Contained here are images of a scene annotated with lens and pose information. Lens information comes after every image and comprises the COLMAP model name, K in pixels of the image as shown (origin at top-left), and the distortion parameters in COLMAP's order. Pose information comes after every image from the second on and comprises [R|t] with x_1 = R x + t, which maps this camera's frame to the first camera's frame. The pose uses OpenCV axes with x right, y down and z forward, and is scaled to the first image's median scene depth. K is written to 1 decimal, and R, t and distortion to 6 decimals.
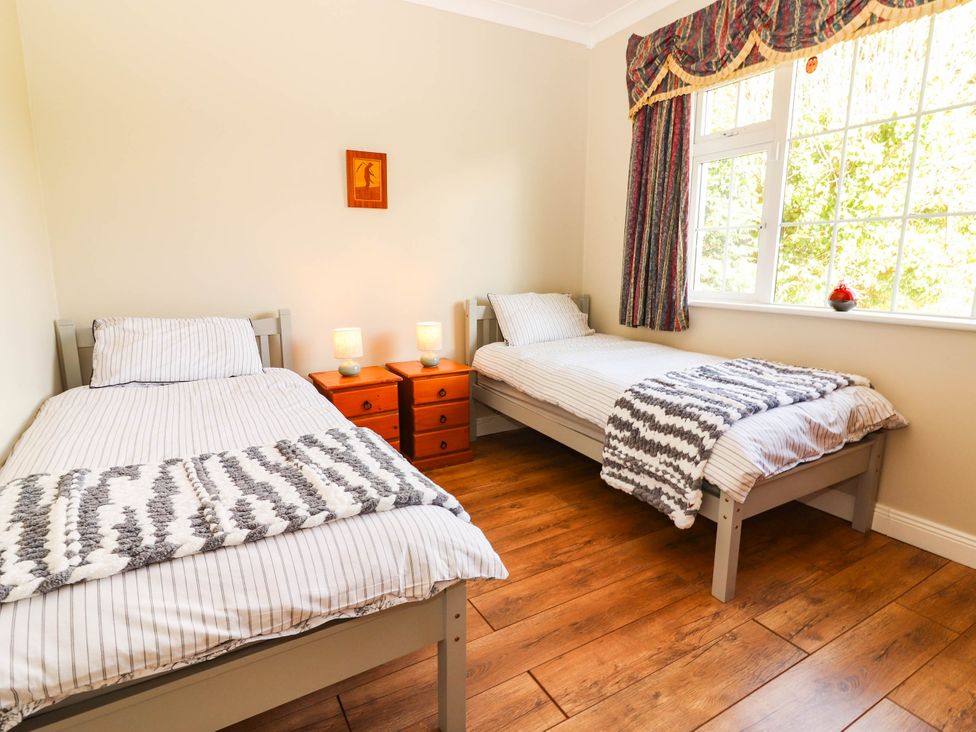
lens RADIAL K [[506.2, 0, 488.0], [0, 506.2, 366.0], [0, 0, 1]] dist [-0.000650, 0.000021]
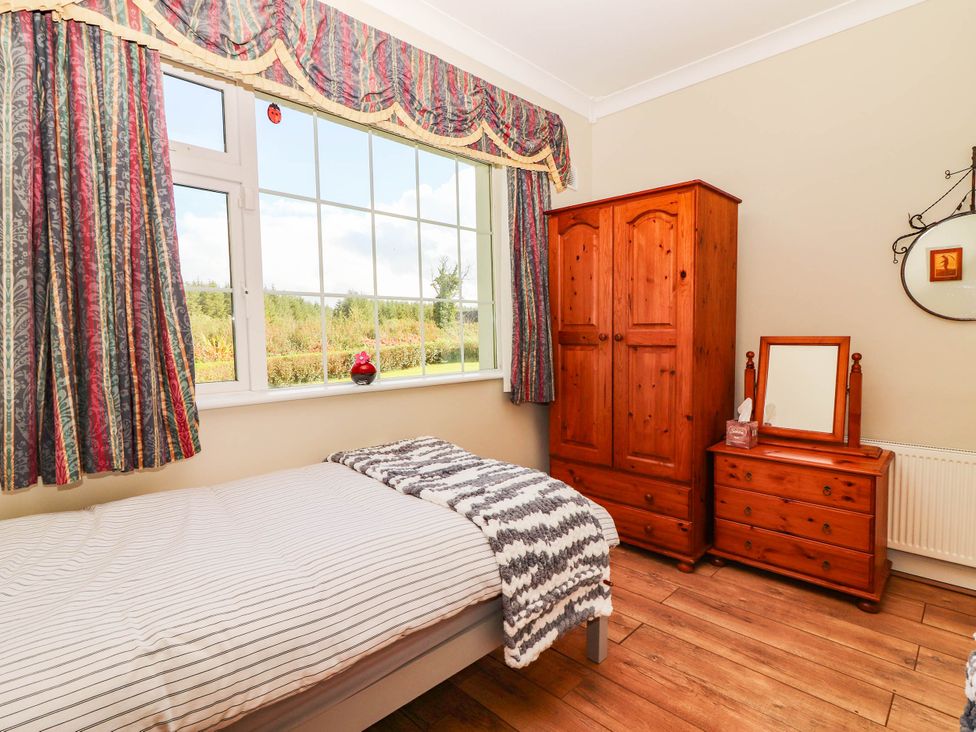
lens RADIAL K [[506.2, 0, 488.0], [0, 506.2, 366.0], [0, 0, 1]] dist [-0.000650, 0.000021]
pose [[-0.250215, -0.053076, 0.966734, -0.383667], [0.216747, 0.970083, 0.109359, -0.237533], [-0.943617, 0.236900, -0.231226, 1.185410]]
